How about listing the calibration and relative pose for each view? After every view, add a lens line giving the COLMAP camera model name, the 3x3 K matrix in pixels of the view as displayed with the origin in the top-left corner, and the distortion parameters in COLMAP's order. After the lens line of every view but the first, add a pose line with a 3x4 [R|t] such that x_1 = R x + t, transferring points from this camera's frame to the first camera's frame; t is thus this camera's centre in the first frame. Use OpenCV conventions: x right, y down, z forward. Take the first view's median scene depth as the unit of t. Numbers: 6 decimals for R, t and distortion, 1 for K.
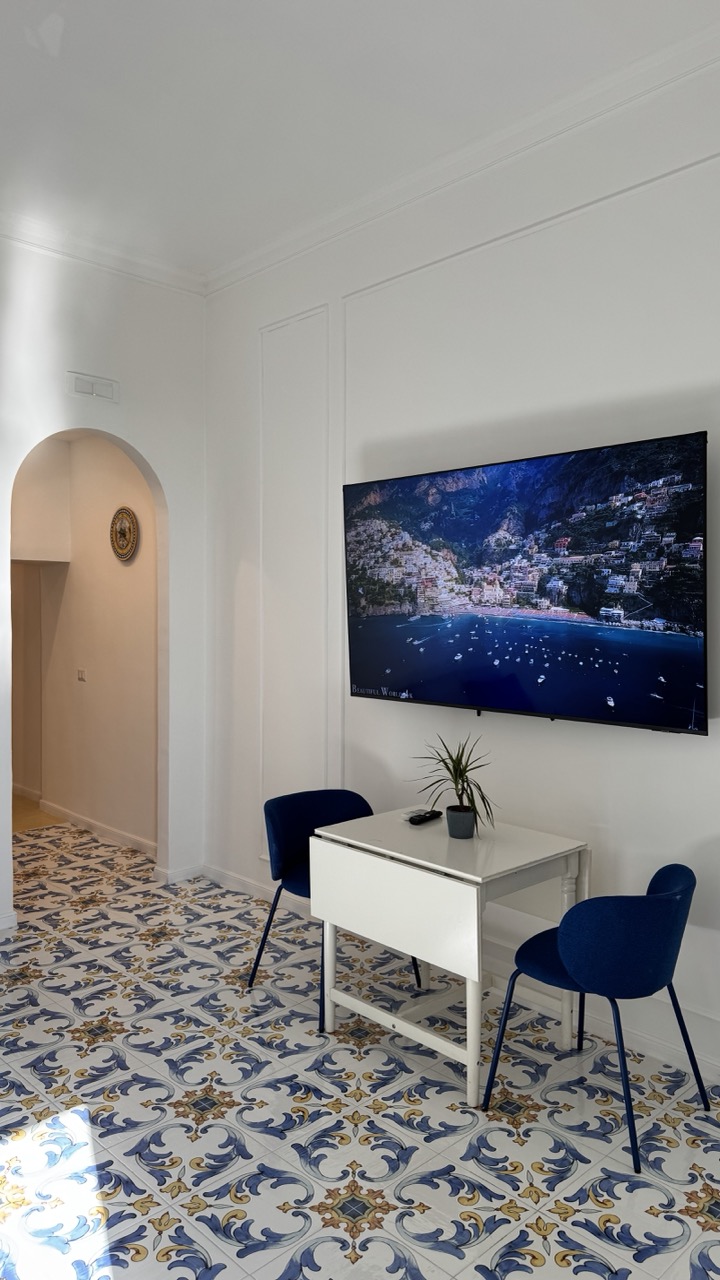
lens RADIAL K [[899.0, 0, 359.3], [0, 899.0, 636.9], [0, 0, 1]] dist [0.060955, -0.044807]
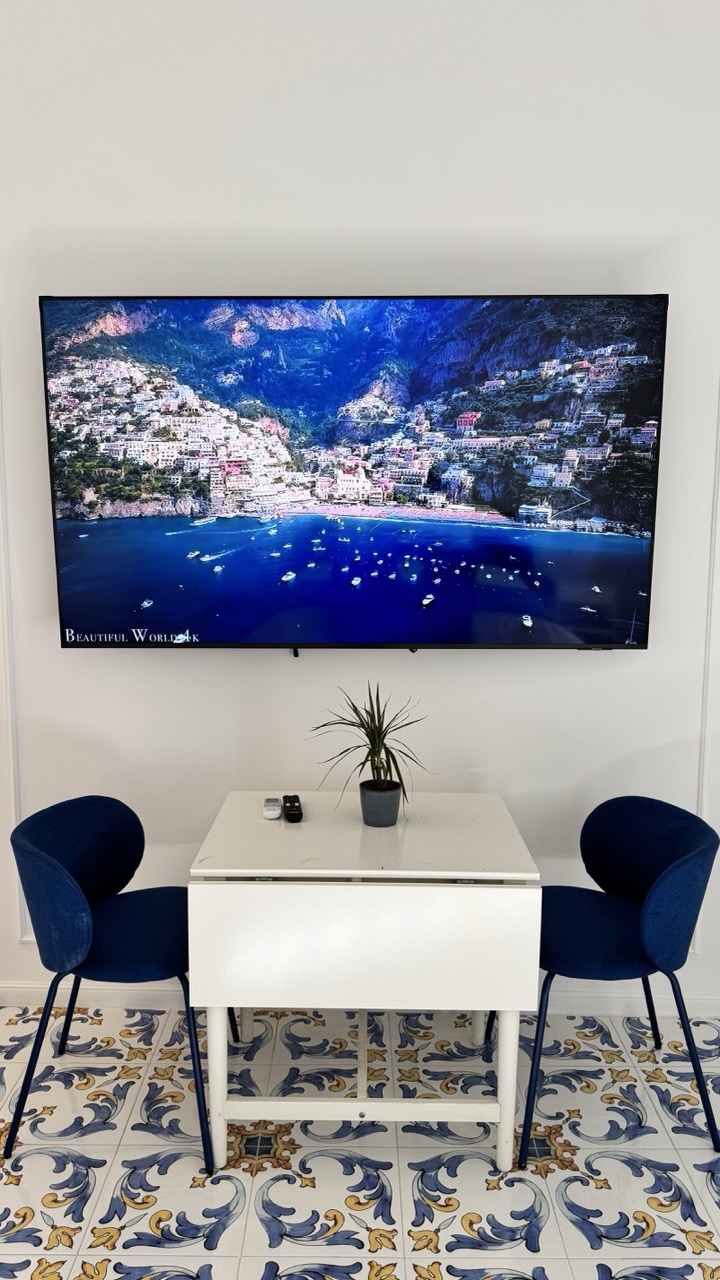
lens RADIAL K [[952.5, 0, 354.1], [0, 952.5, 645.9], [0, 0, 1]] dist [0.070759, -0.011060]
pose [[0.689758, -0.102595, 0.716735, -0.430061], [0.024866, 0.992683, 0.118164, -0.011546], [-0.723613, -0.063682, 0.687262, 0.489855]]
